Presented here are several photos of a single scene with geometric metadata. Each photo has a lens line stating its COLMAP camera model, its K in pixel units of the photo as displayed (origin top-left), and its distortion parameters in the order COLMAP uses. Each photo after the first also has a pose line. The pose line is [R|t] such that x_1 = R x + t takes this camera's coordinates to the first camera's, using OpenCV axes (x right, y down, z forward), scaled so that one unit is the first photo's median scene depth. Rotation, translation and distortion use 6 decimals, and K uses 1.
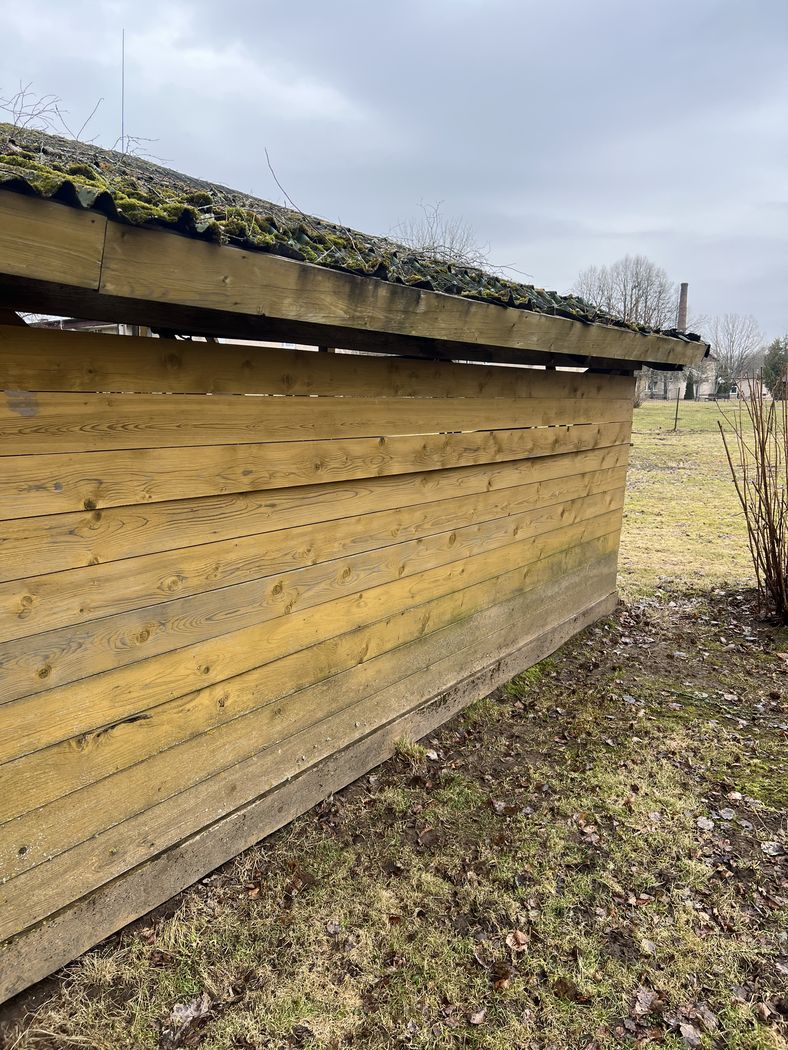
lens RADIAL K [[810.8, 0, 396.0], [0, 810.8, 523.2], [0, 0, 1]] dist [0.082552, -0.068524]
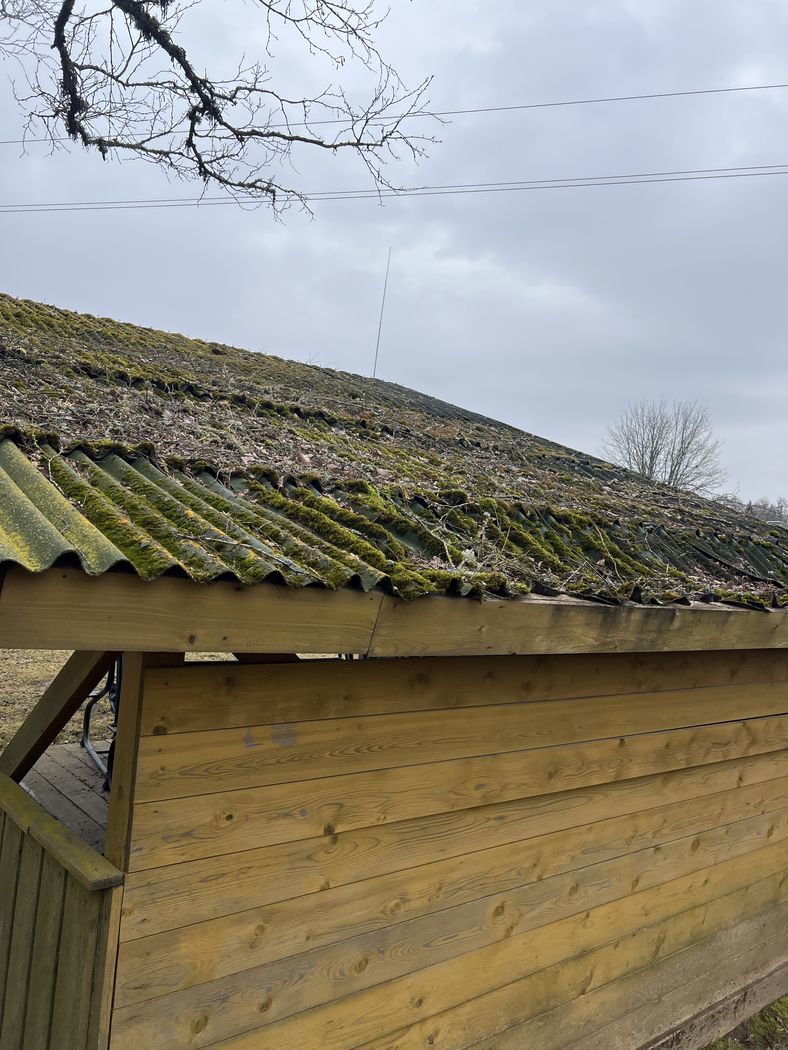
lens RADIAL K [[810.8, 0, 390.0], [0, 810.8, 521.3], [0, 0, 1]] dist [0.082552, -0.068524]
pose [[0.961572, 0.058382, -0.268272, -0.040384], [-0.109488, 0.977611, -0.179691, -0.174847], [0.251775, 0.202159, 0.946436, -0.013896]]
